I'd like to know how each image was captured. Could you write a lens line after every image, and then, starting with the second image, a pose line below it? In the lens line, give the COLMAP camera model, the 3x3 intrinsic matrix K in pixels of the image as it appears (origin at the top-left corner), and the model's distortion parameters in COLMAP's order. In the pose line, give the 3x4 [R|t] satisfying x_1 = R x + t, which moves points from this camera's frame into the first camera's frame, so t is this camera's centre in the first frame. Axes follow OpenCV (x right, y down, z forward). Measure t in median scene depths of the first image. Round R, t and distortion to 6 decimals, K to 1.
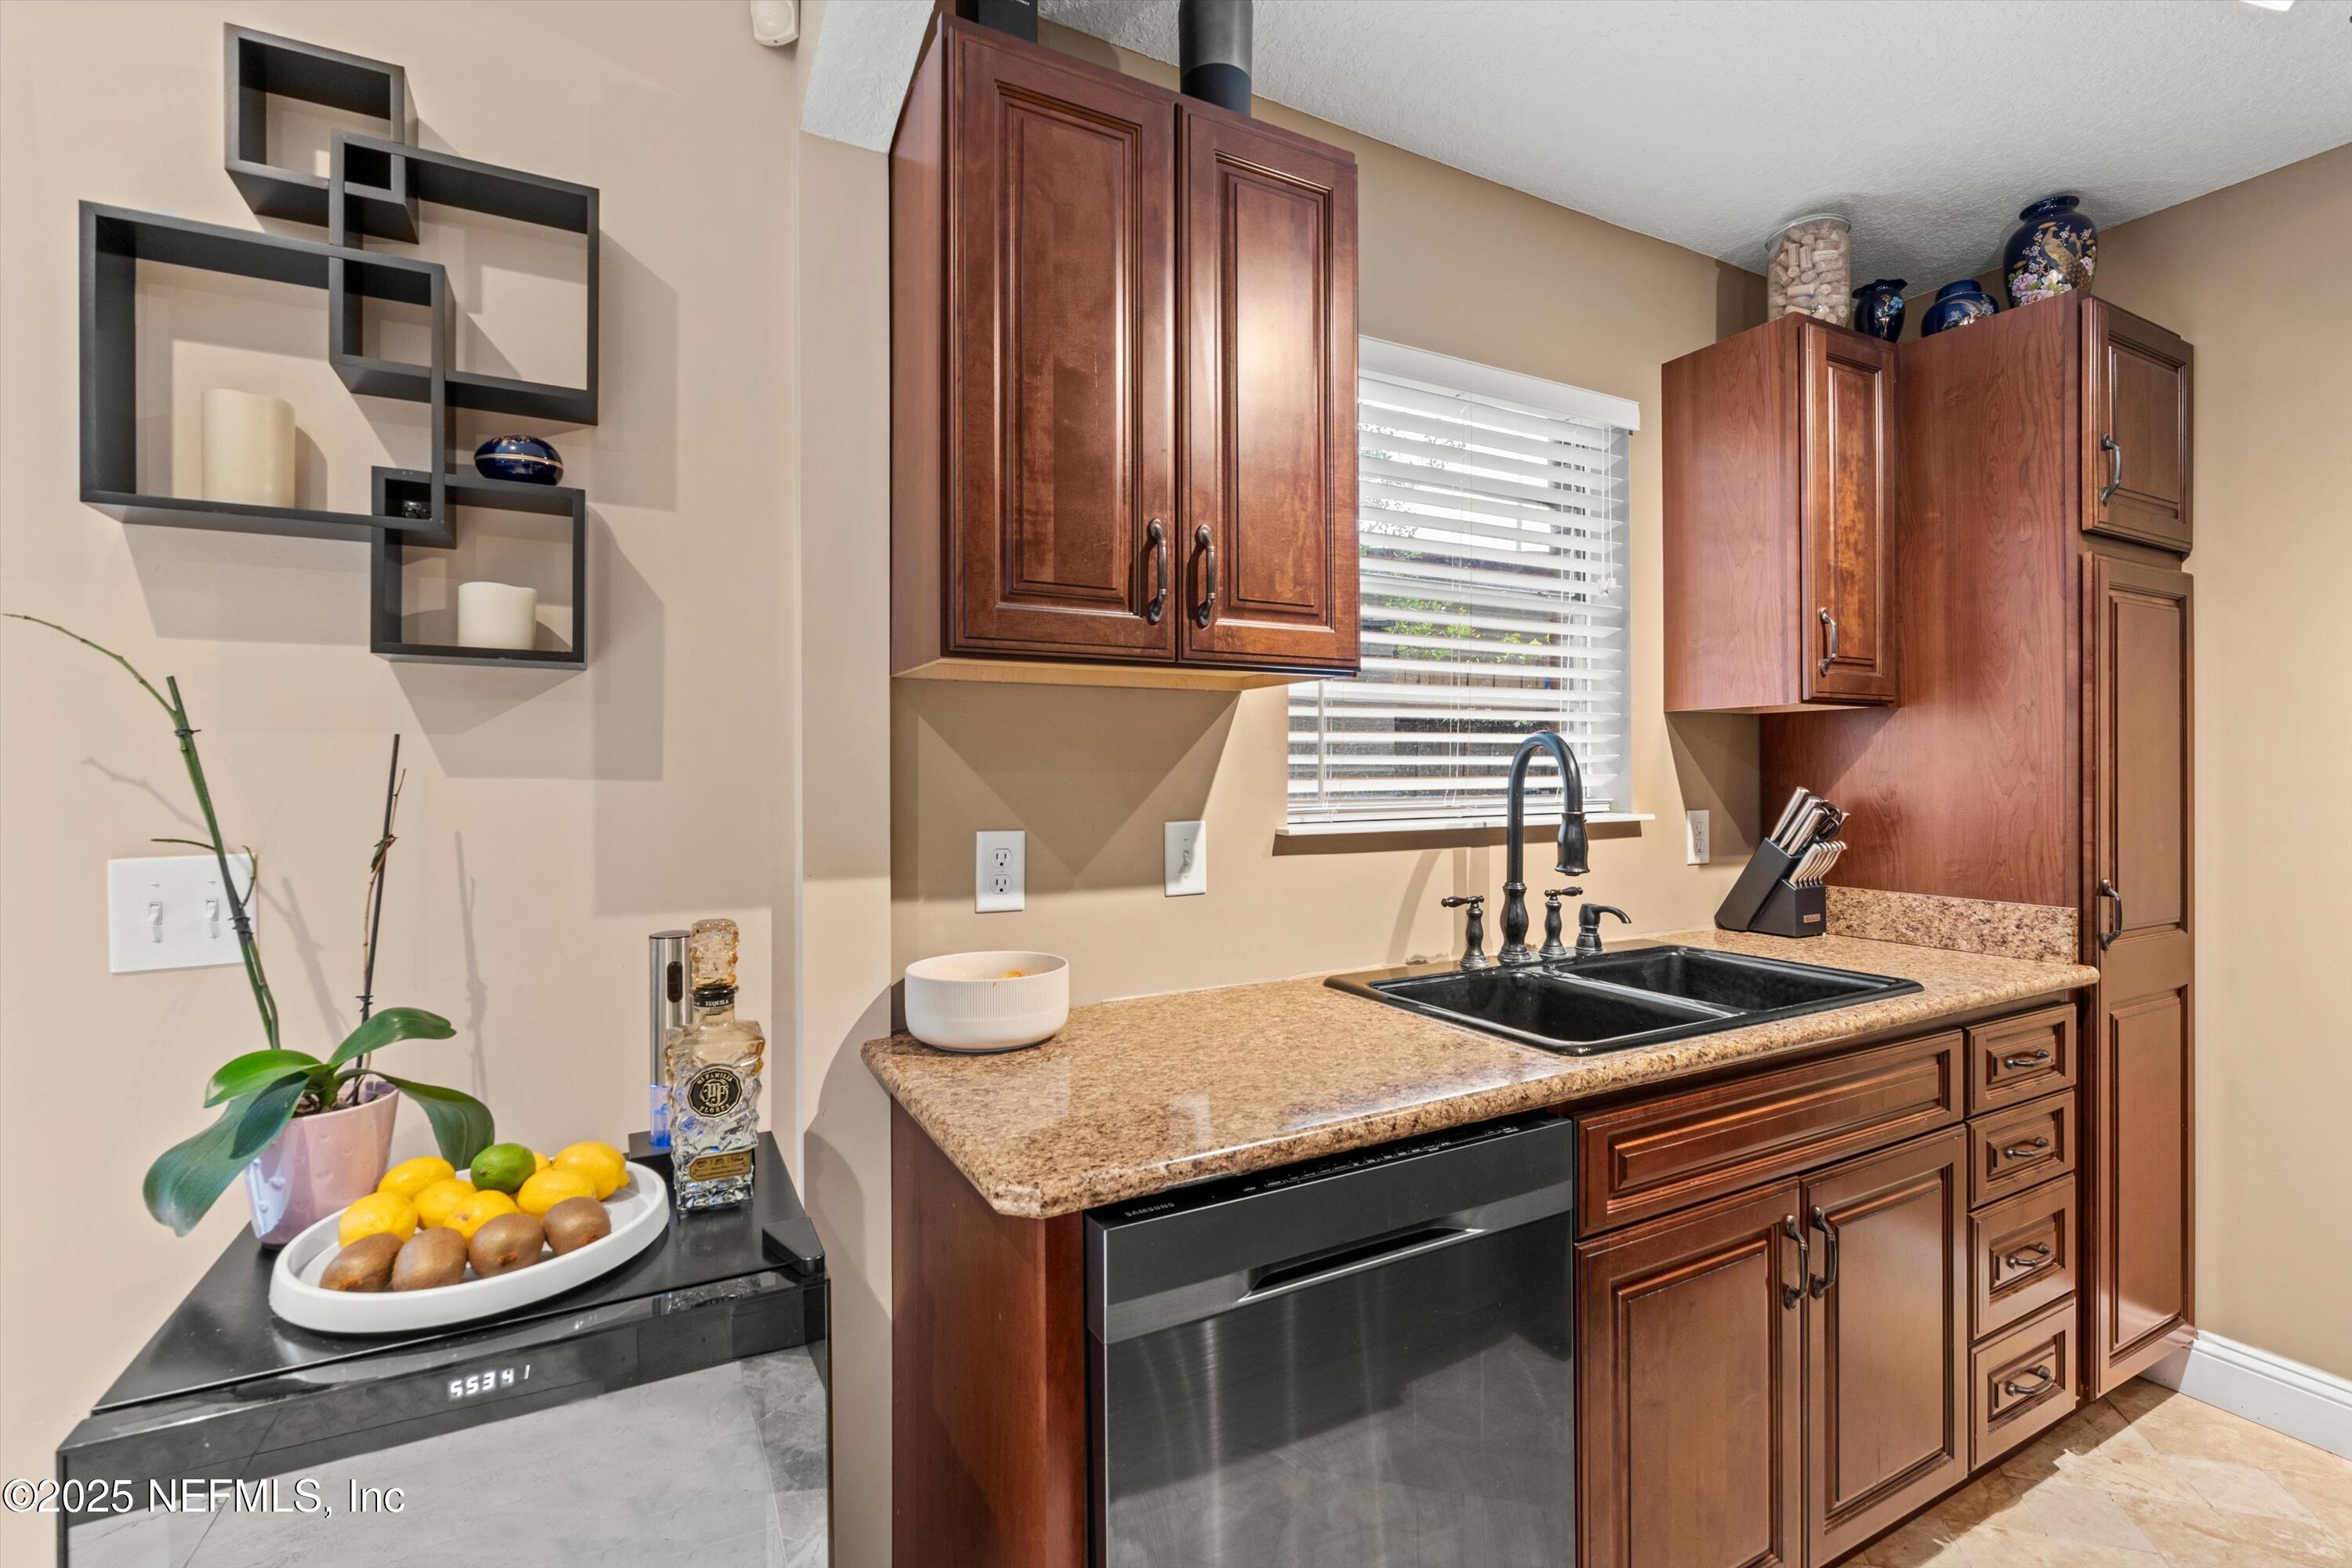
lens RADIAL K [[1051.6, 0, 1193.1], [0, 1051.6, 773.2], [0, 0, 1]] dist [-0.012676, 0.001572]
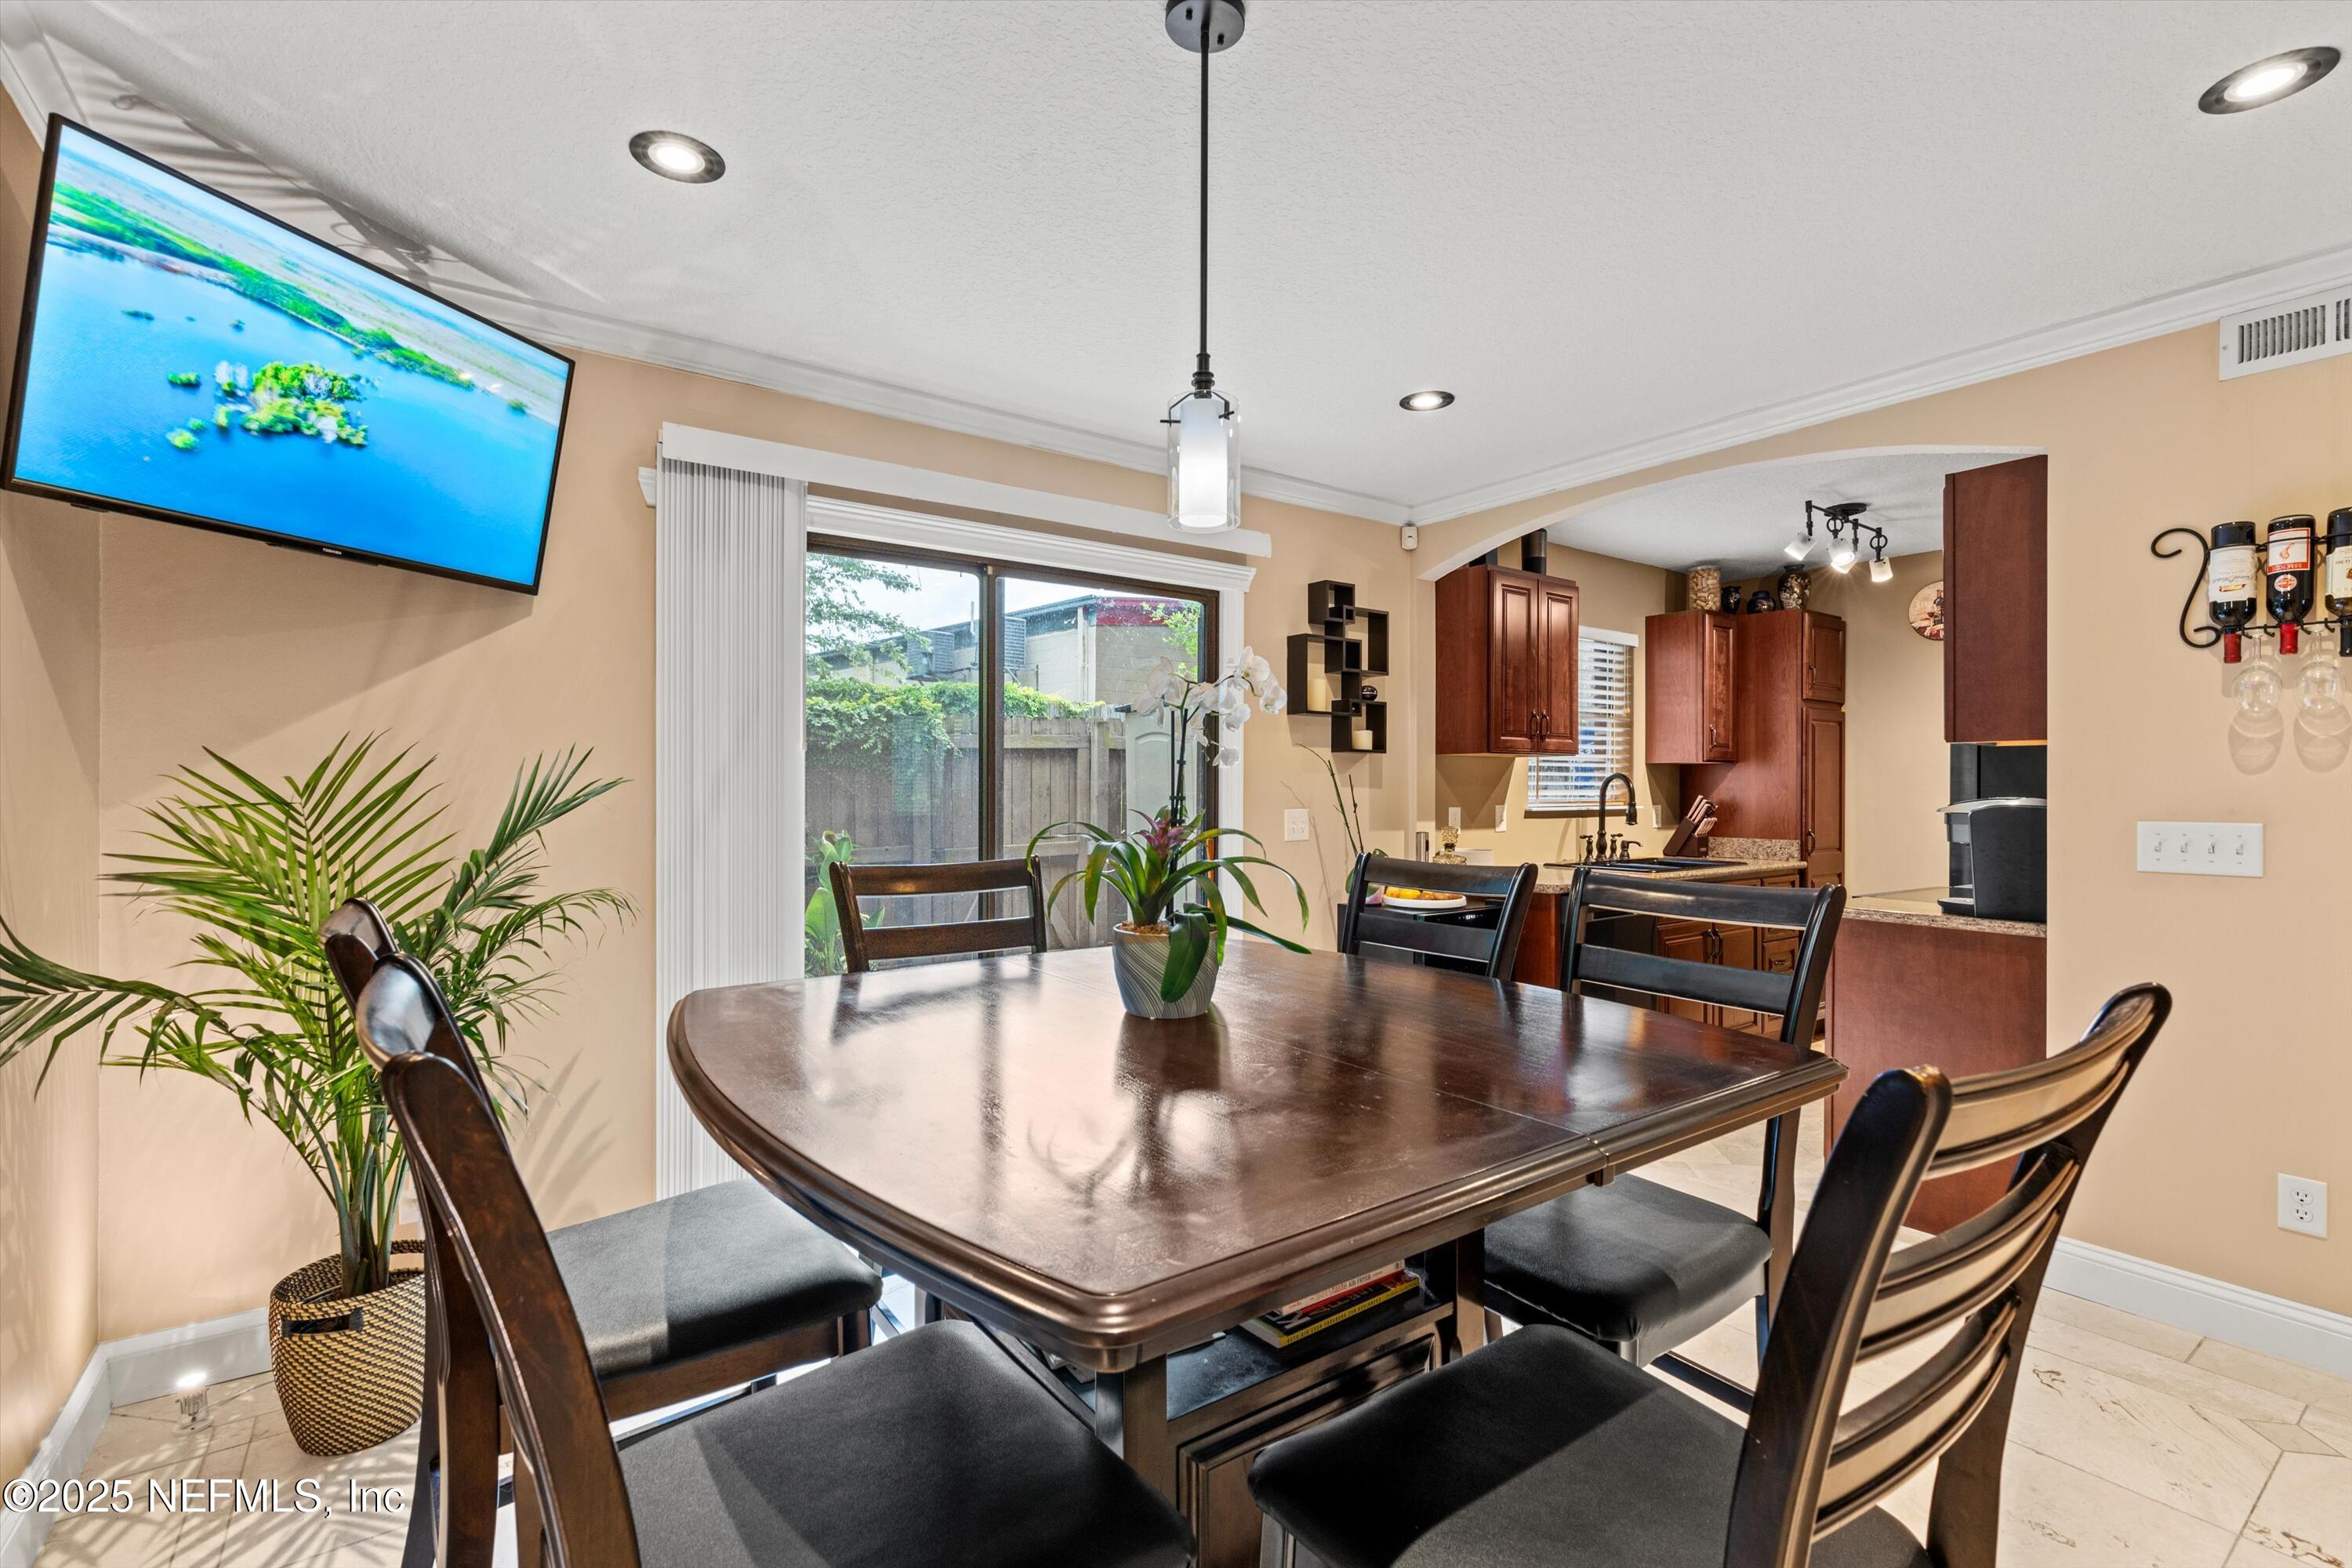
lens RADIAL K [[1051.6, 0, 1177.6], [0, 1051.6, 791.8], [0, 0, 1]] dist [-0.012676, 0.001572]
pose [[0.992340, 0.005043, 0.123434, -1.002038], [-0.004895, 0.999987, -0.001503, 0.015846], [-0.123440, 0.000887, 0.992352, -1.375278]]
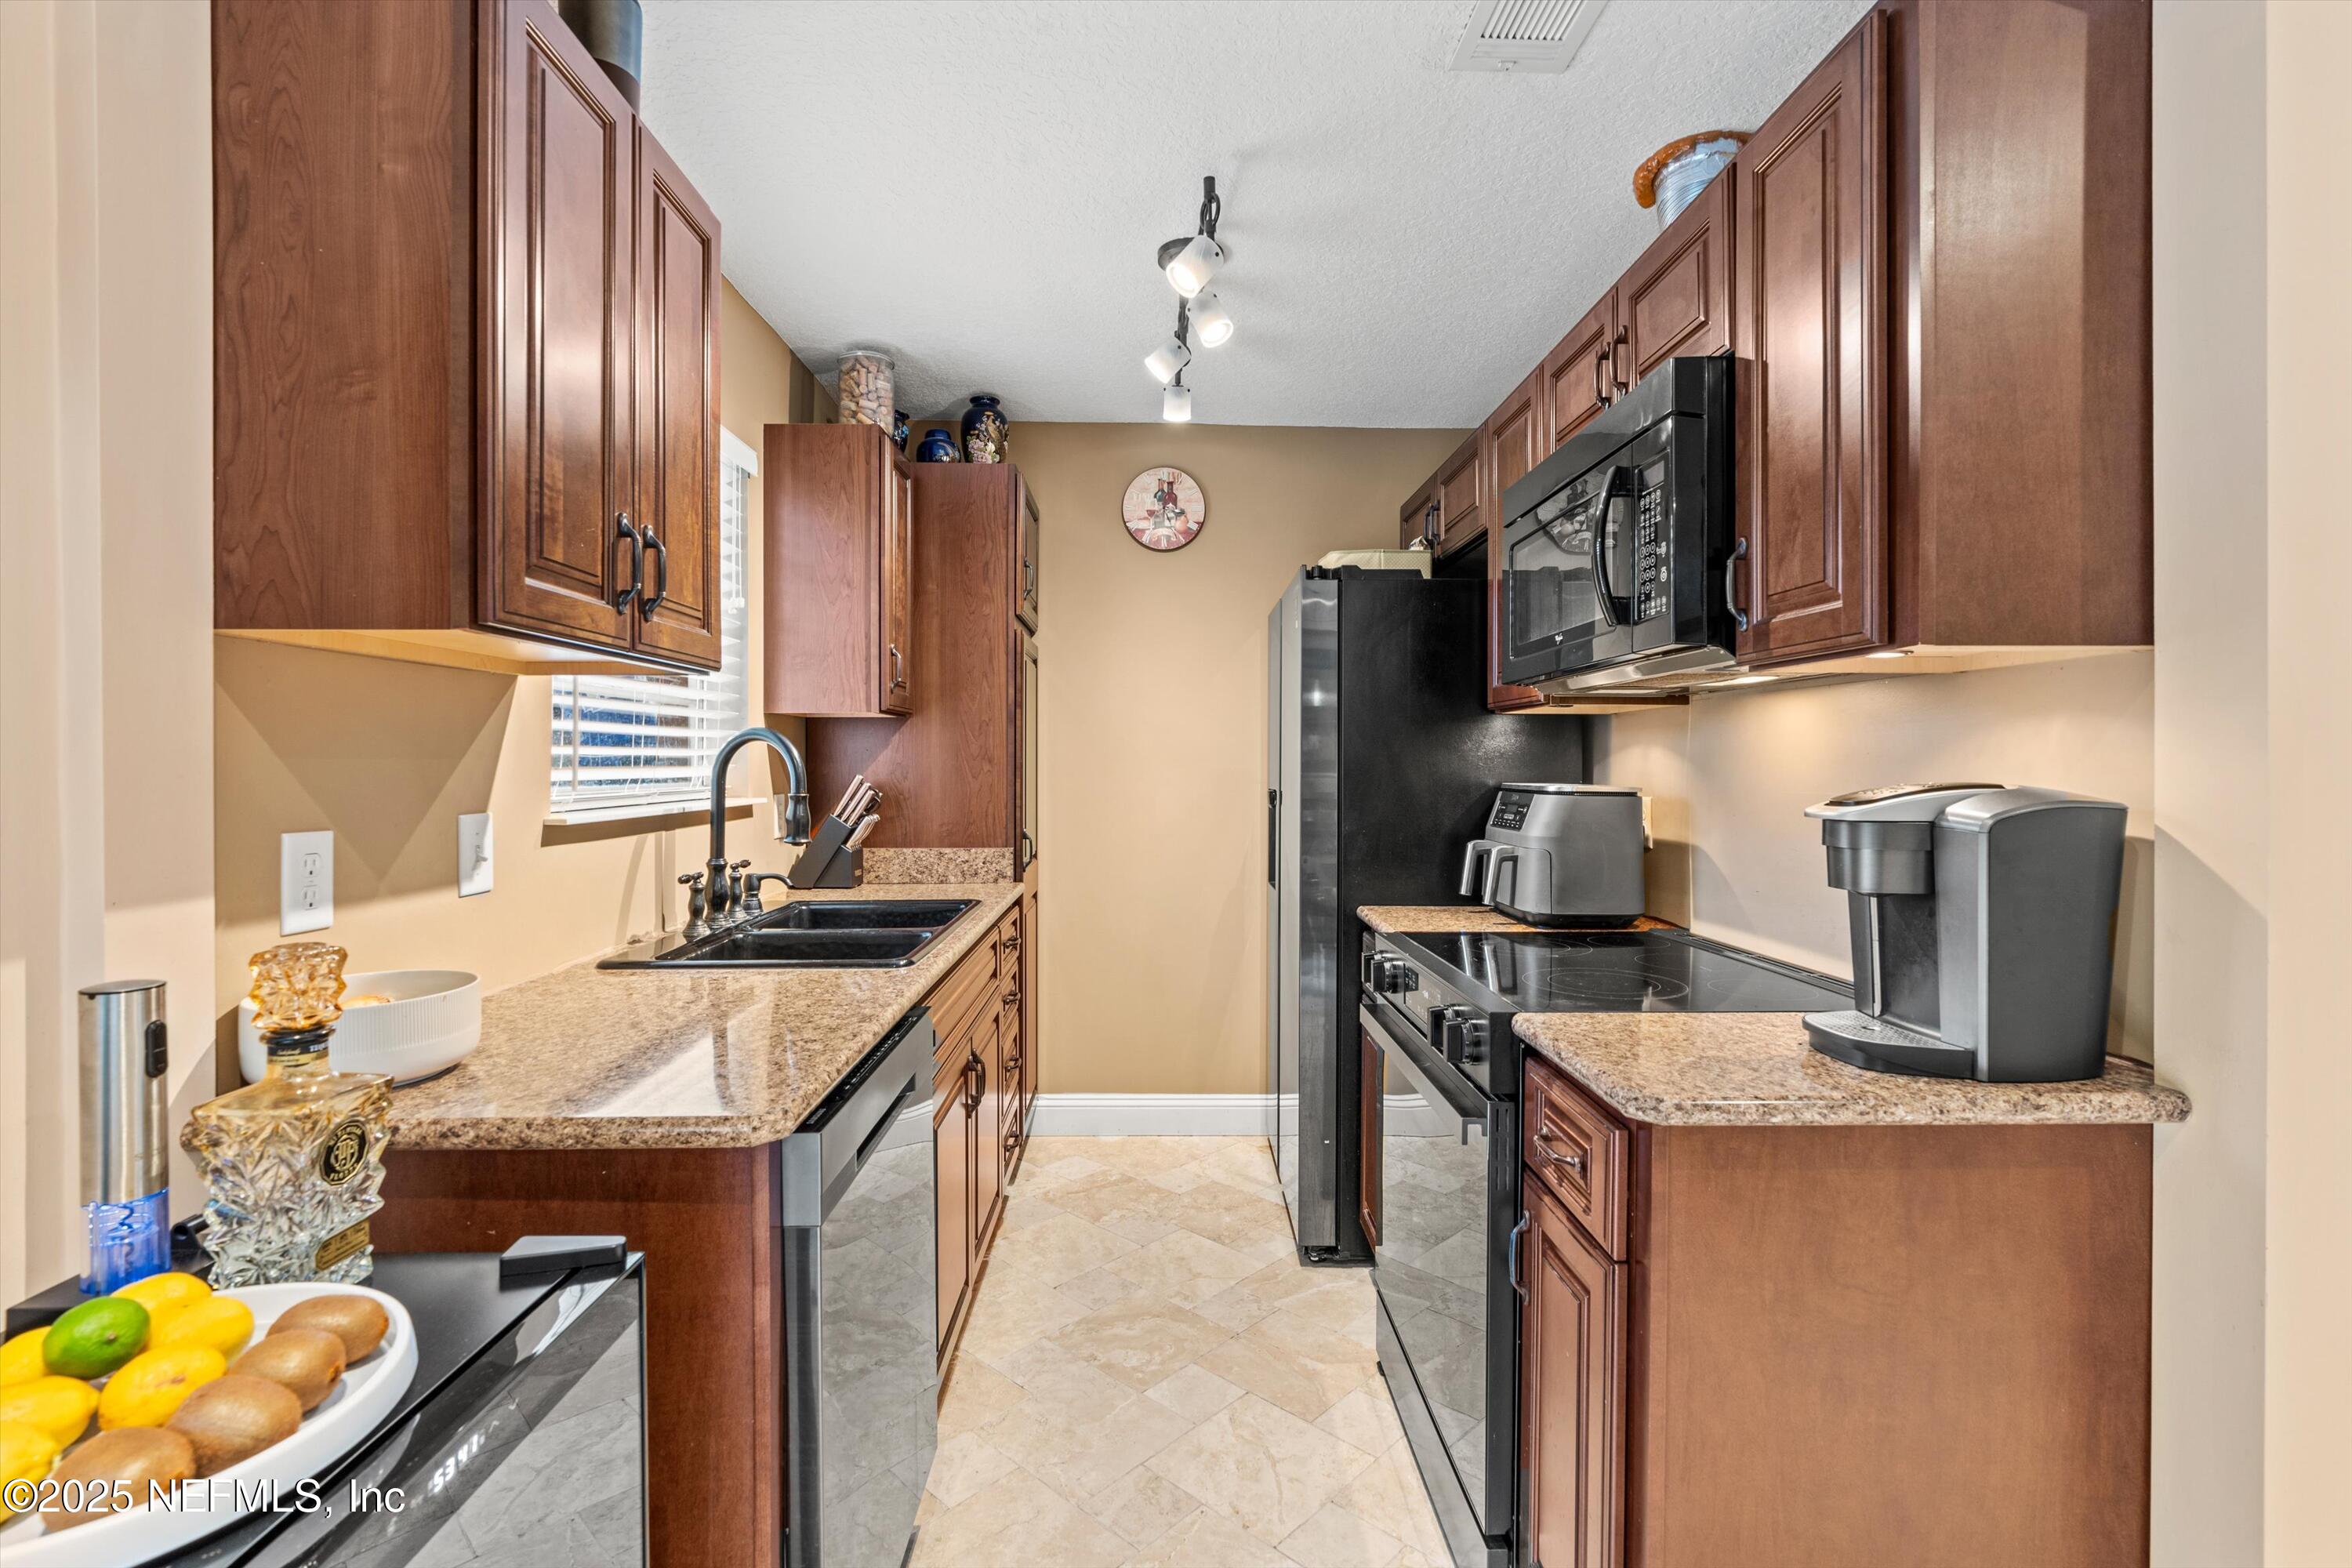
lens RADIAL K [[1051.6, 0, 1184.5], [0, 1051.6, 769.7], [0, 0, 1]] dist [-0.012676, 0.001572]
pose [[0.446219, -0.002339, 0.894921, -0.459480], [0.000468, 0.999997, 0.002380, 0.004537], [-0.894924, -0.000643, 0.446218, 0.033841]]
